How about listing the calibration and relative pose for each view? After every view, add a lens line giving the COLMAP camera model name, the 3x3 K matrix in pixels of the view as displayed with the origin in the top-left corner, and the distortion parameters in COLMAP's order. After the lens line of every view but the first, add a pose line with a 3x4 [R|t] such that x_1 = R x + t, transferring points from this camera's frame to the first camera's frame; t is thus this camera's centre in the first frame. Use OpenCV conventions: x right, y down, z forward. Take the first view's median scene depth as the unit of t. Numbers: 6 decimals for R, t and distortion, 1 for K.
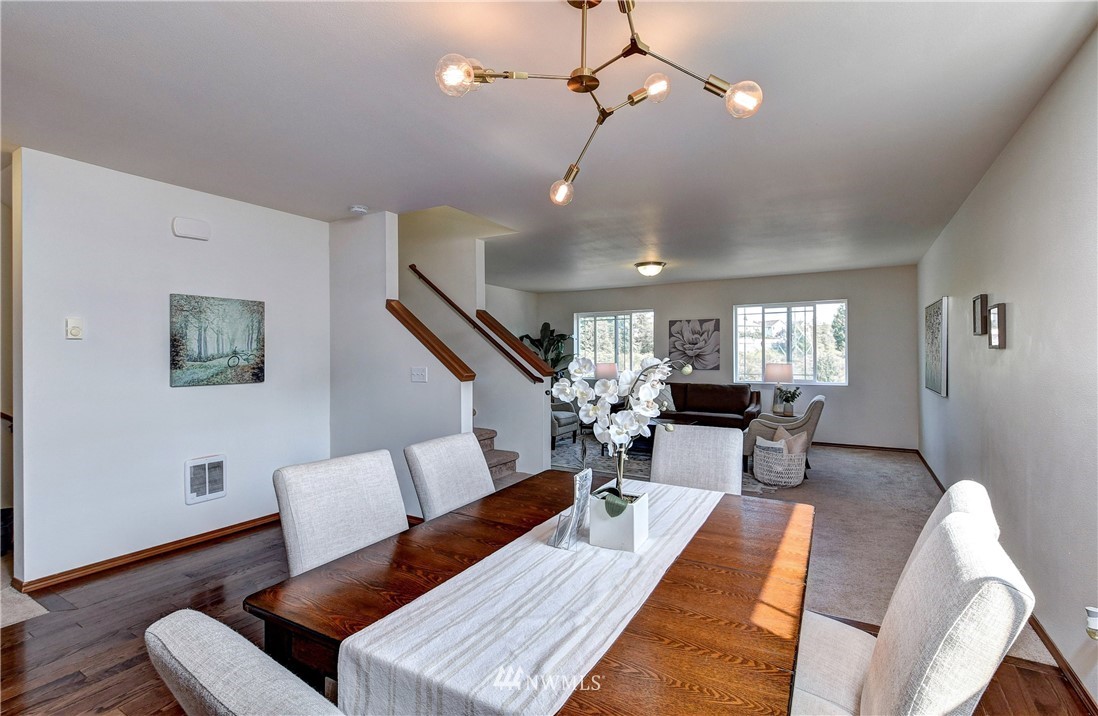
lens RADIAL K [[504.7, 0, 540.9], [0, 504.7, 353.2], [0, 0, 1]] dist [-0.001844, -0.000268]
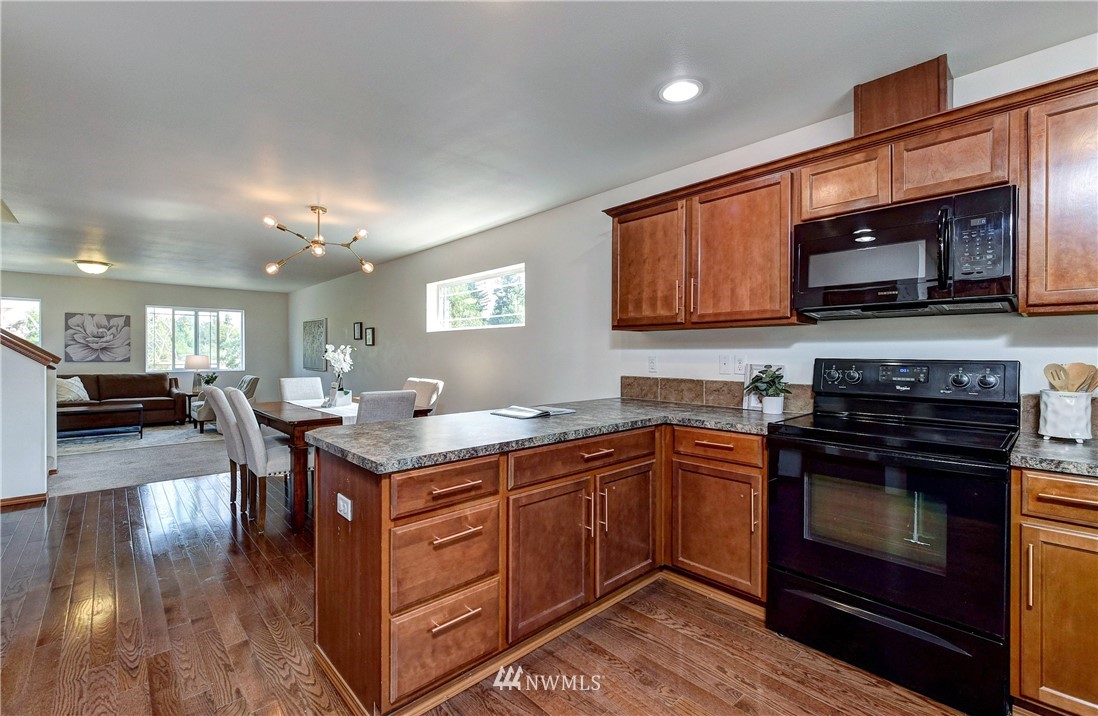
lens RADIAL K [[472.8, 0, 541.4], [0, 472.8, 353.3], [0, 0, 1]] dist [0.003093, -0.000575]
pose [[0.272433, 0.001863, 0.962173, -0.416442], [-0.007113, 0.999975, 0.000078, 0.008917], [-0.962149, -0.006865, 0.272439, -0.166052]]
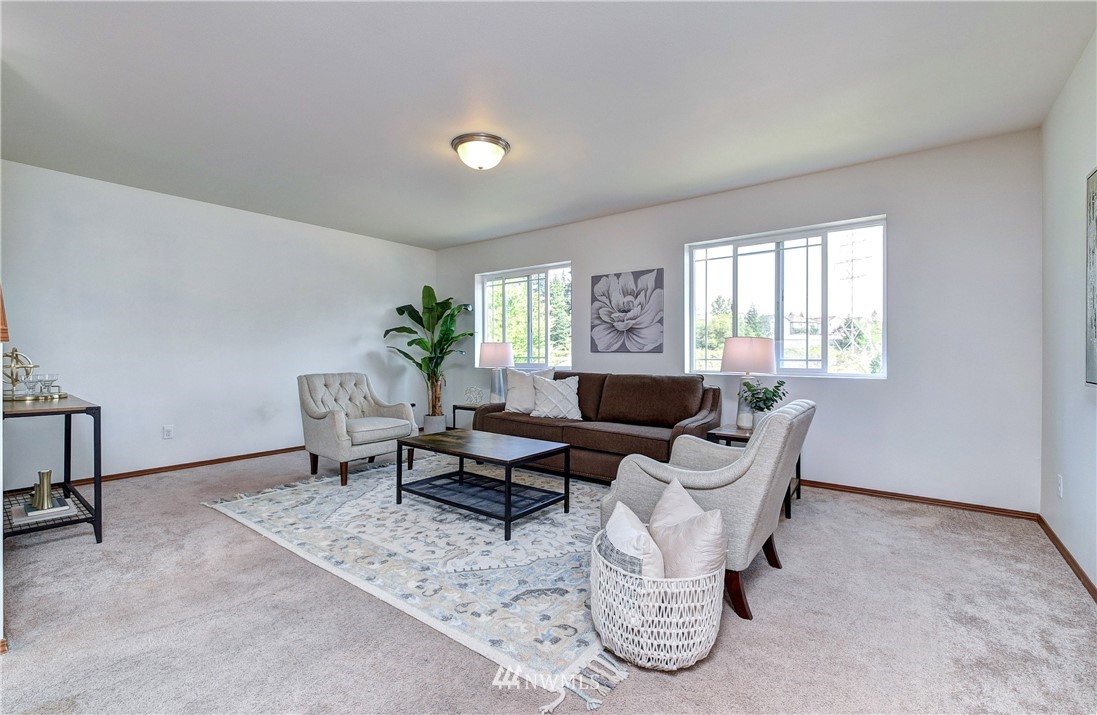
lens RADIAL K [[472.4, 0, 546.3], [0, 472.4, 354.3], [0, 0, 1]] dist [0.003093, -0.000575]
pose [[0.994085, 0.002780, -0.108572, 0.282289], [-0.001941, 0.999967, 0.007833, 0.031872], [0.108590, -0.007576, 0.994058, 0.429251]]
